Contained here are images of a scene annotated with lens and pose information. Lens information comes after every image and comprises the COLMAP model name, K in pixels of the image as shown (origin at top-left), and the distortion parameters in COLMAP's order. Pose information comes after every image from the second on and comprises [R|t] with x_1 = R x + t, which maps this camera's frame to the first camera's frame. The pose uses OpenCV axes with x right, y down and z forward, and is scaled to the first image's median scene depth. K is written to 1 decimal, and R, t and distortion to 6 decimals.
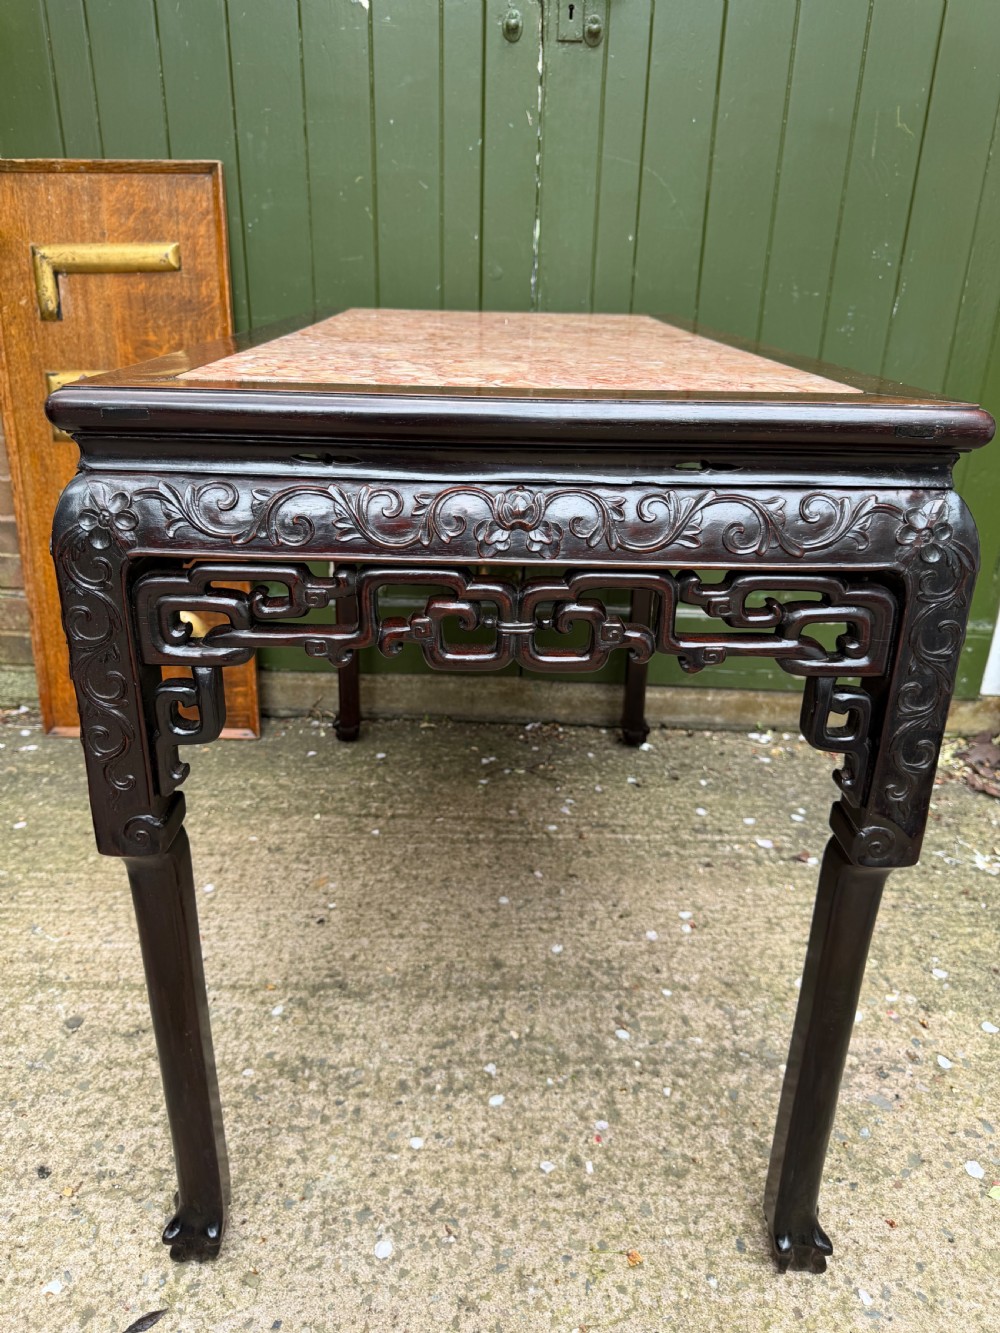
lens RADIAL K [[969.3, 0, 497.4], [0, 969.3, 658.2], [0, 0, 1]] dist [0.007292, -0.012959]
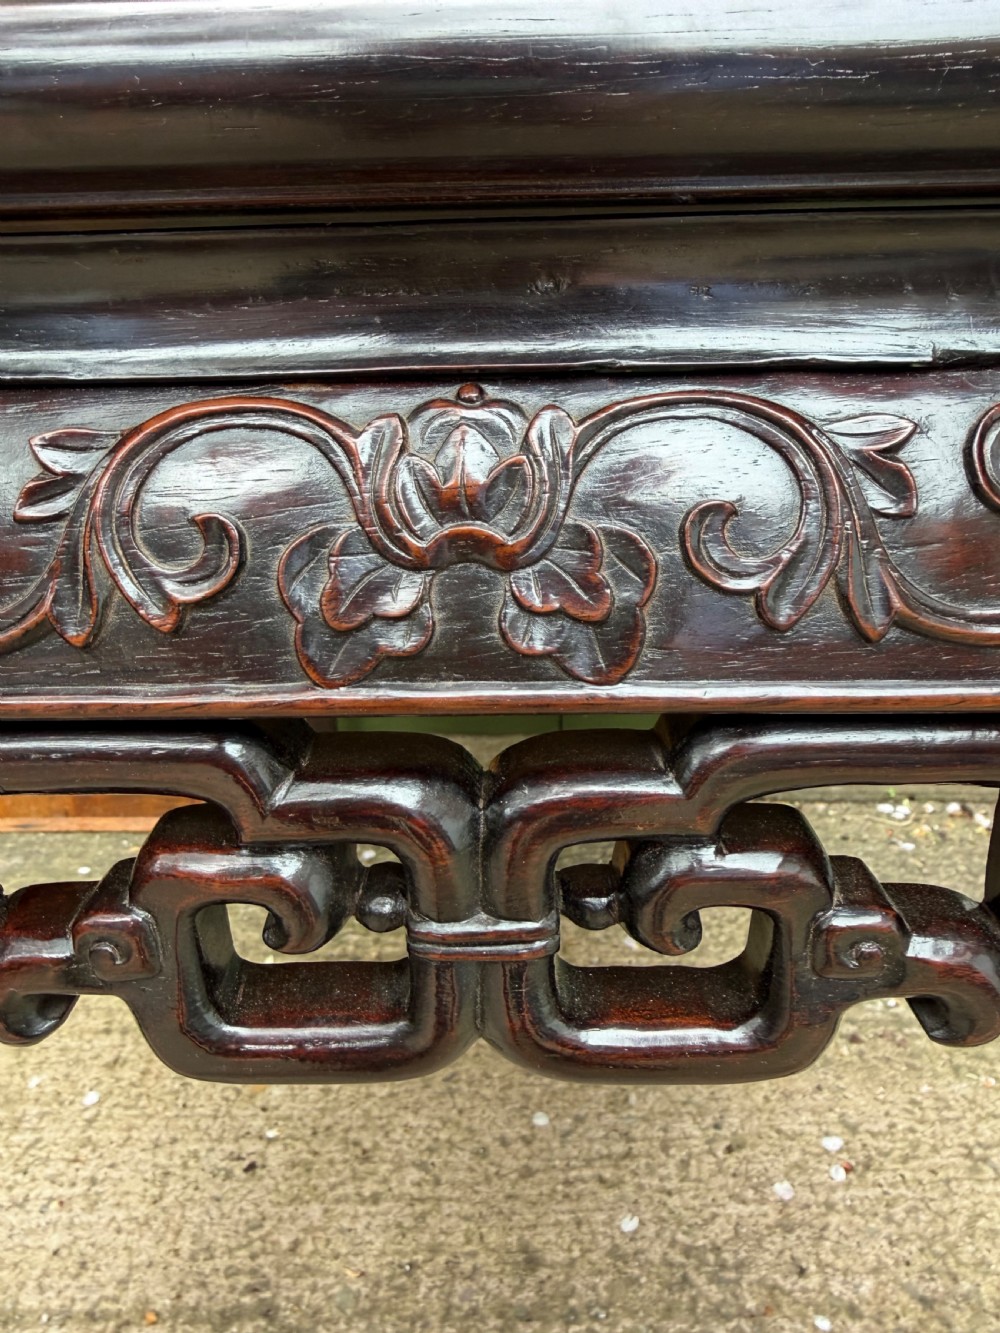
lens RADIAL K [[969.3, 0, 499.5], [0, 969.3, 595.2], [0, 0, 1]] dist [0.007292, -0.012959]
pose [[0.998577, -0.031997, -0.042664, 0.019152], [0.028902, 0.997036, -0.071297, -0.051758], [0.044819, 0.069962, 0.996542, 0.365582]]
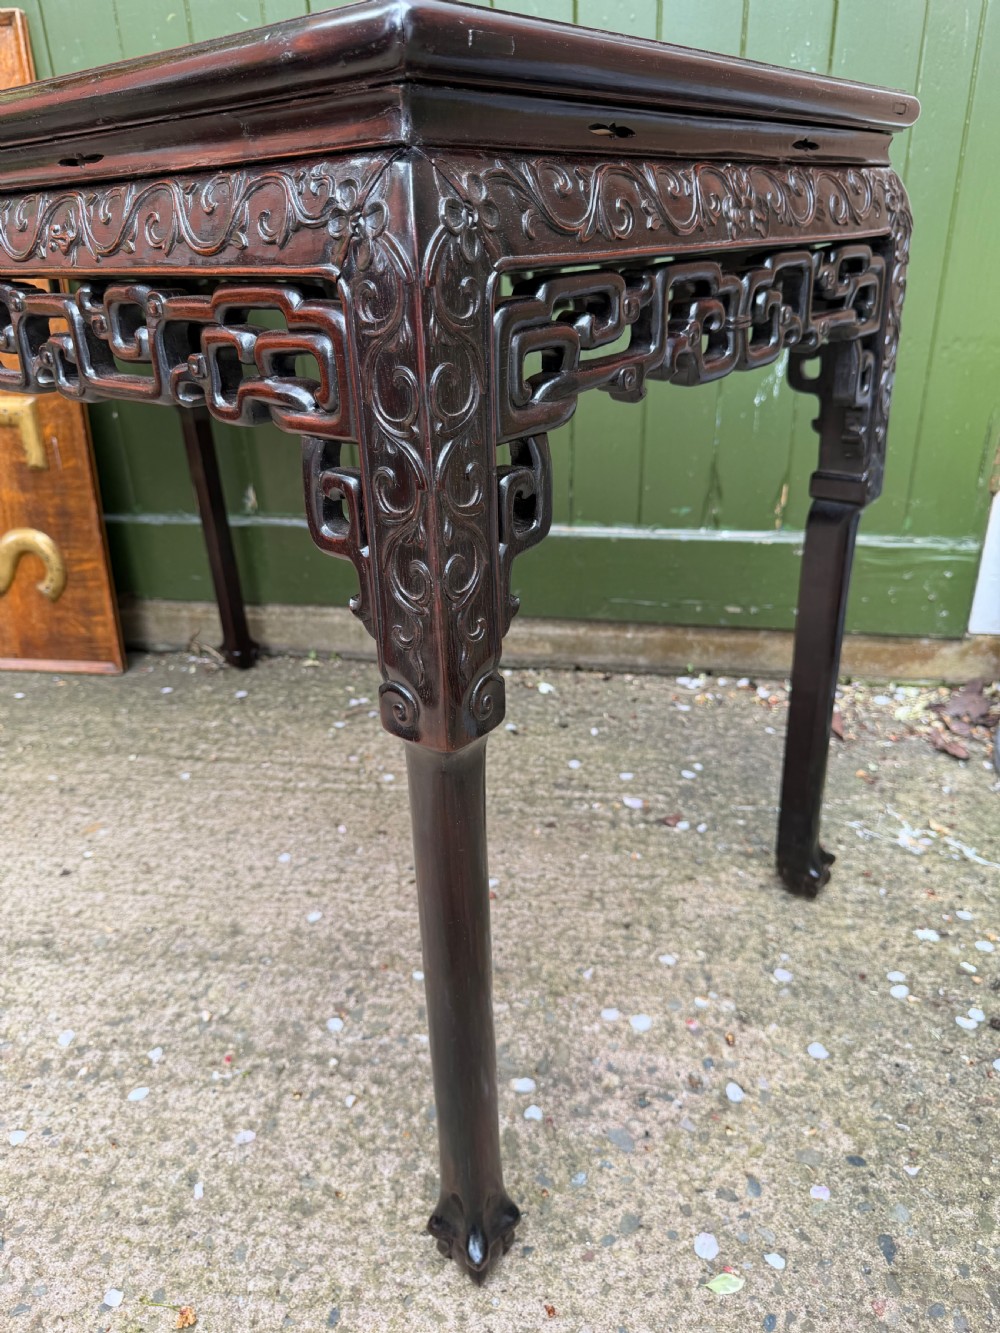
lens RADIAL K [[969.3, 0, 491.9], [0, 969.3, 669.5], [0, 0, 1]] dist [0.007292, -0.012959]
pose [[0.987377, 0.014864, -0.157691, 0.341470], [-0.008171, 0.999041, 0.043010, 0.052391], [0.158179, -0.041179, 0.986551, 0.214999]]
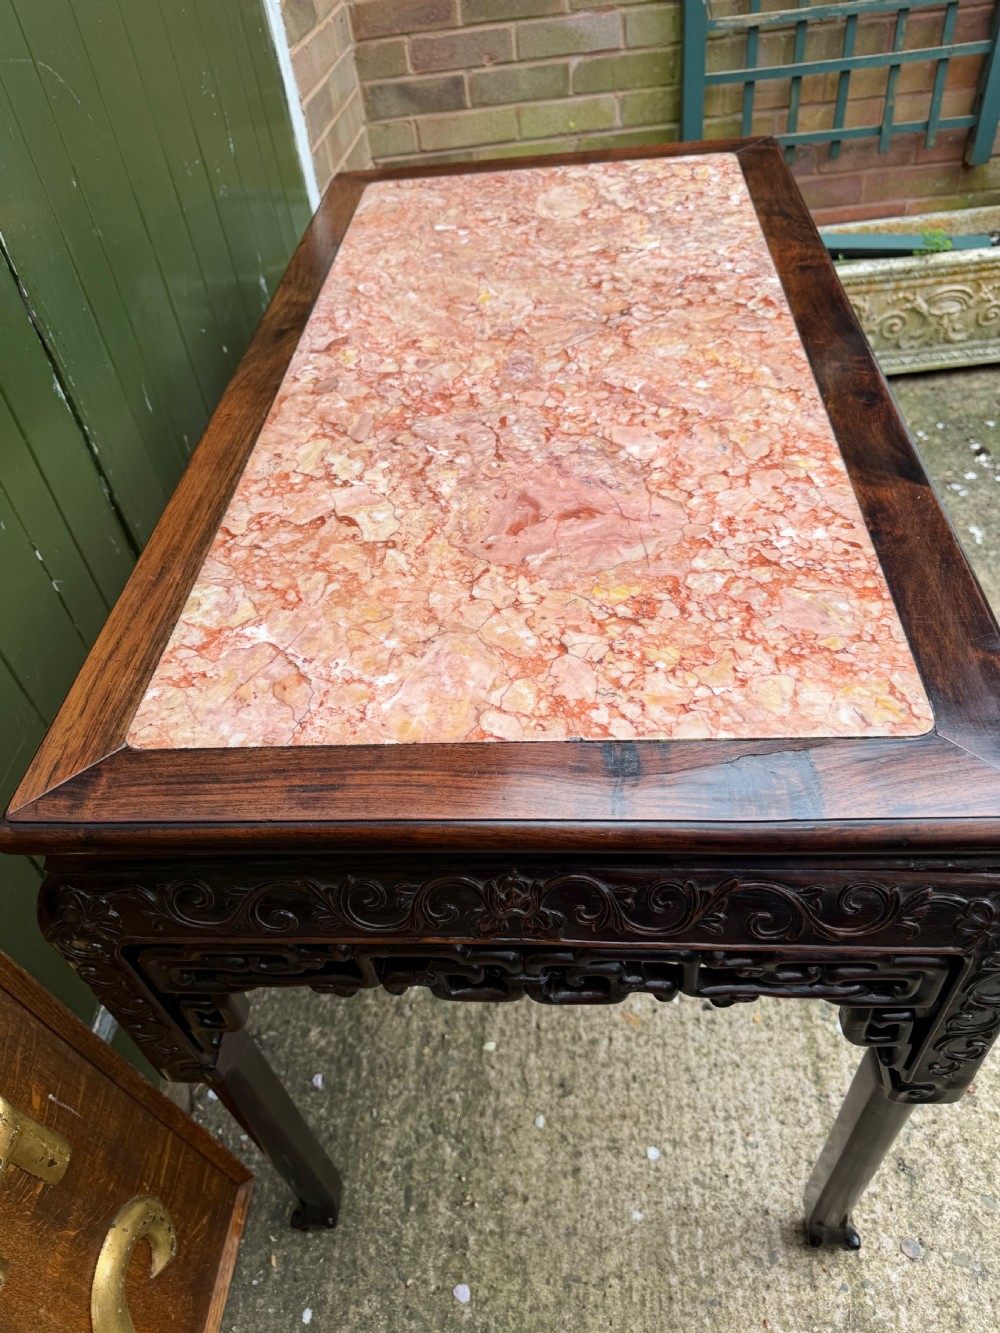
lens RADIAL K [[969.3, 0, 505.9], [0, 969.3, 669.0], [0, 0, 1]] dist [0.007292, -0.012959]
pose [[0.047362, -0.721357, 0.690943, -0.614777], [0.468098, 0.627091, 0.622608, -0.608352], [-0.882406, 0.293941, 0.367366, 0.762088]]
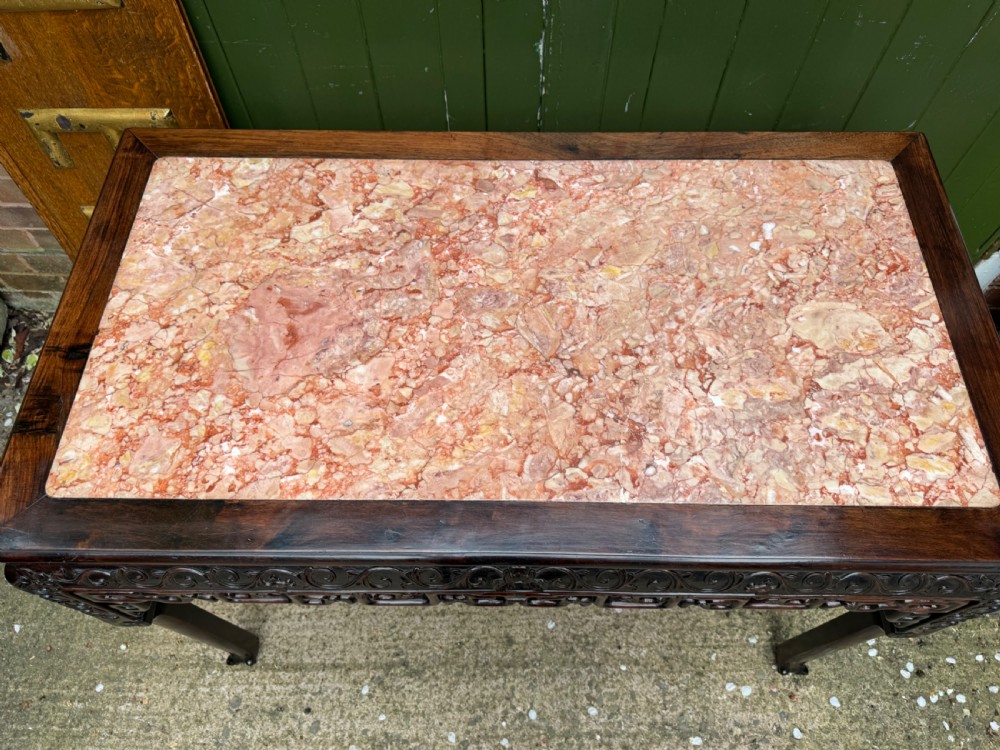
lens RADIAL K [[727.2, 0, 501.3], [0, 727.2, 383.3], [0, 0, 1]] dist [0.007292, -0.012959]
pose [[0.999592, -0.003749, -0.028325, 0.019943], [0.020849, 0.773569, 0.633369, -0.670665], [0.019537, -0.633701, 0.773331, 0.390374]]
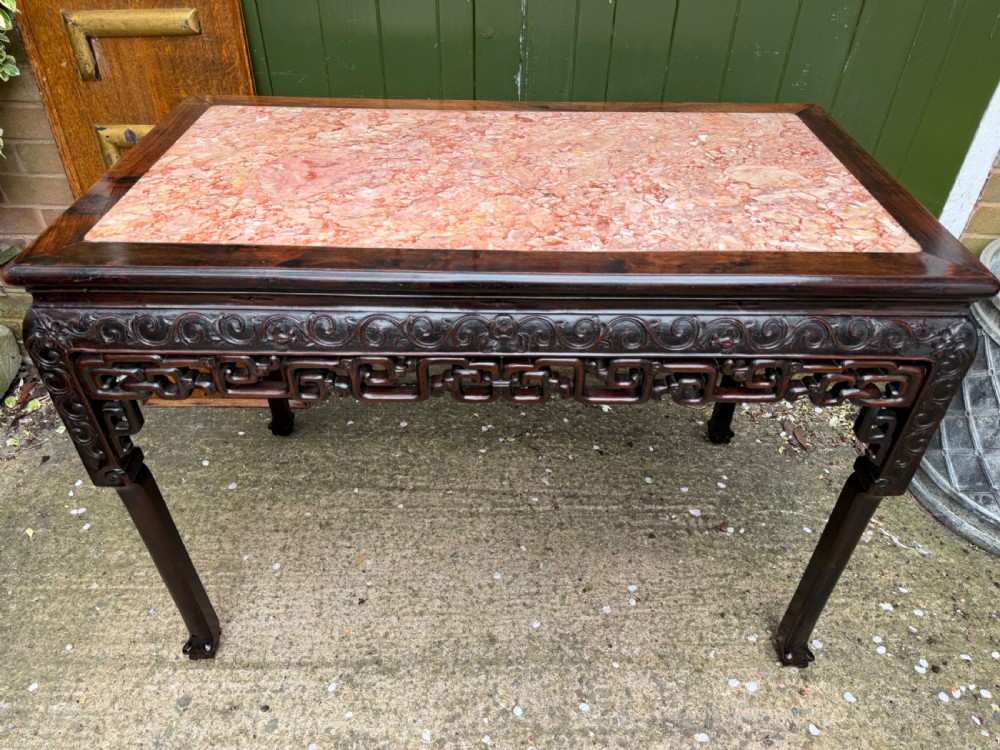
lens RADIAL K [[727.2, 0, 498.5], [0, 727.2, 374.5], [0, 0, 1]] dist [0.007292, -0.012959]
pose [[0.999978, -0.005691, -0.003275, 0.014339], [0.006380, 0.959967, 0.280042, -0.321166], [0.001551, -0.280057, 0.959982, 0.123839]]
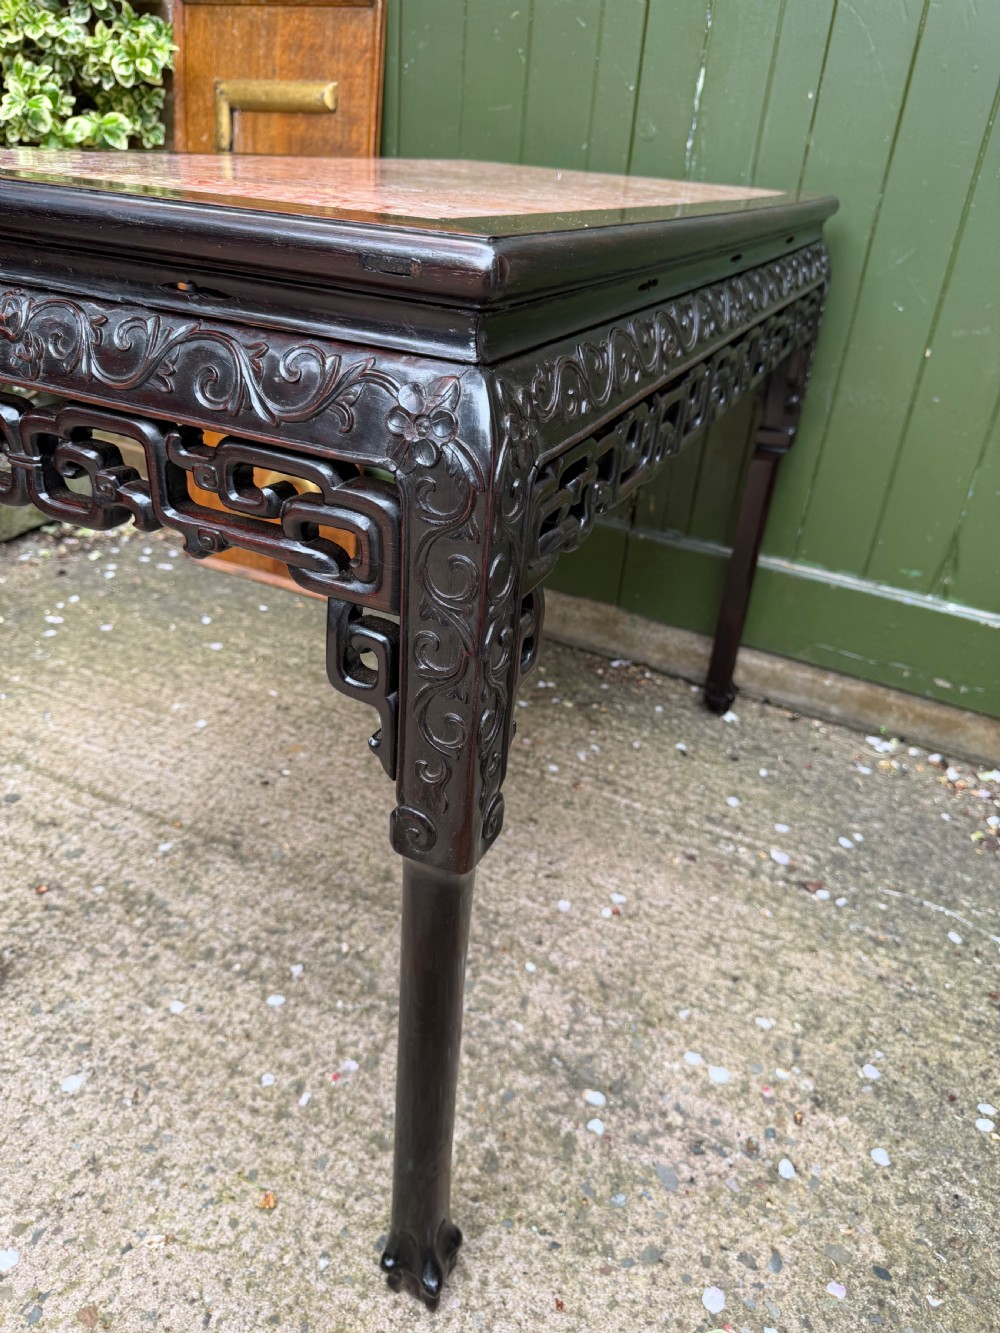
lens RADIAL K [[969.3, 0, 498.9], [0, 969.3, 666.1], [0, 0, 1]] dist [0.007292, -0.012959]
pose [[0.901680, 0.246427, -0.355314, 0.376796], [-0.214258, 0.968369, 0.127887, -0.027379], [0.375590, -0.039185, 0.925957, 0.172494]]
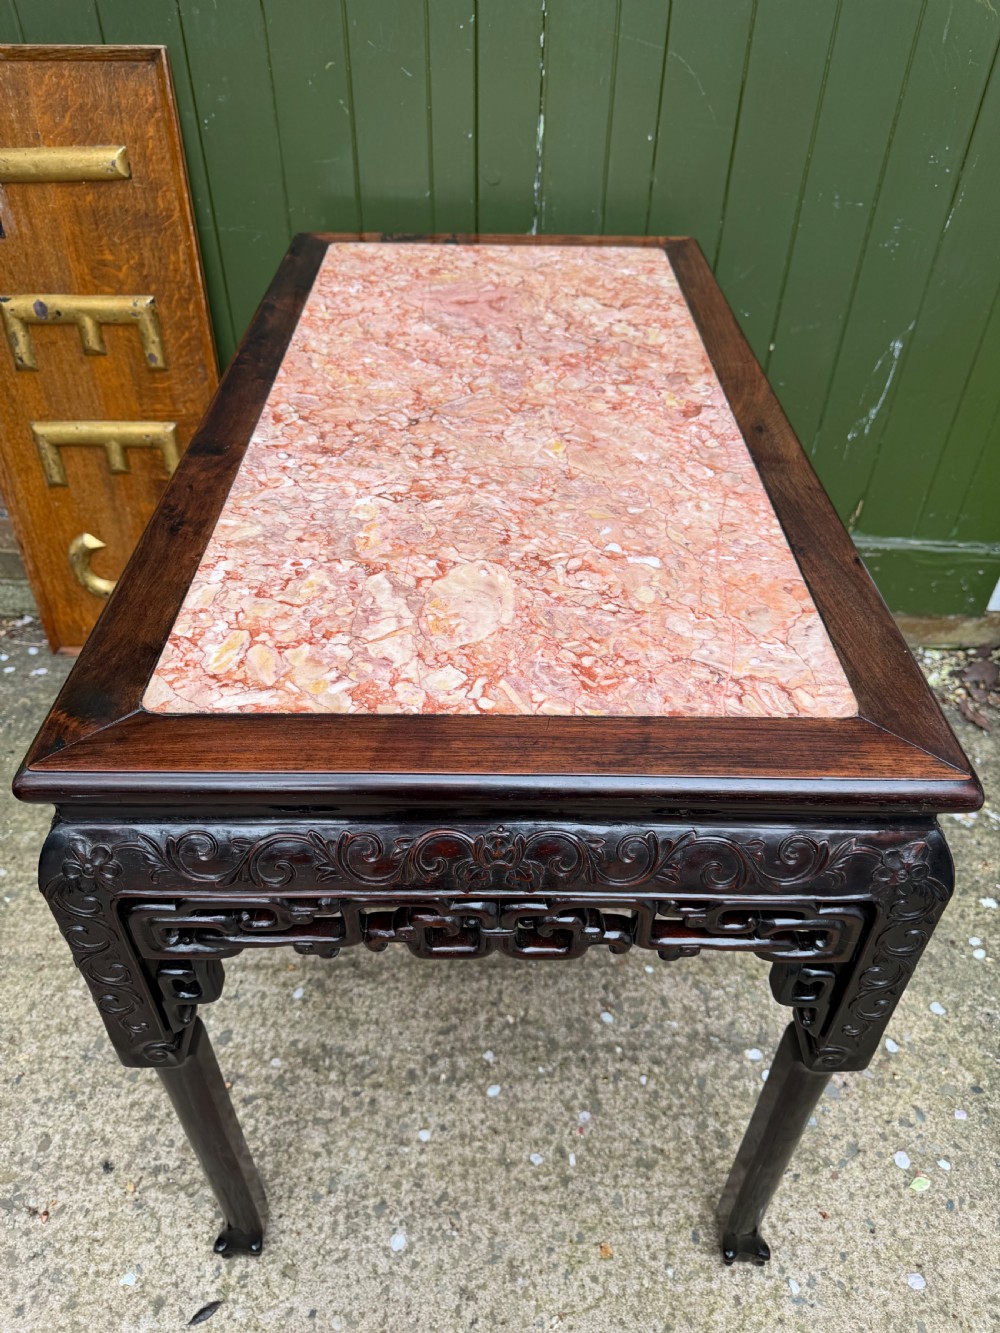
lens RADIAL K [[969.3, 0, 504.1], [0, 969.3, 664.1], [0, 0, 1]] dist [0.007292, -0.012959]
pose [[0.999975, -0.001617, -0.006825, 0.016589], [0.003610, 0.952962, 0.303068, -0.307419], [0.006014, -0.303085, 0.952944, 0.049636]]
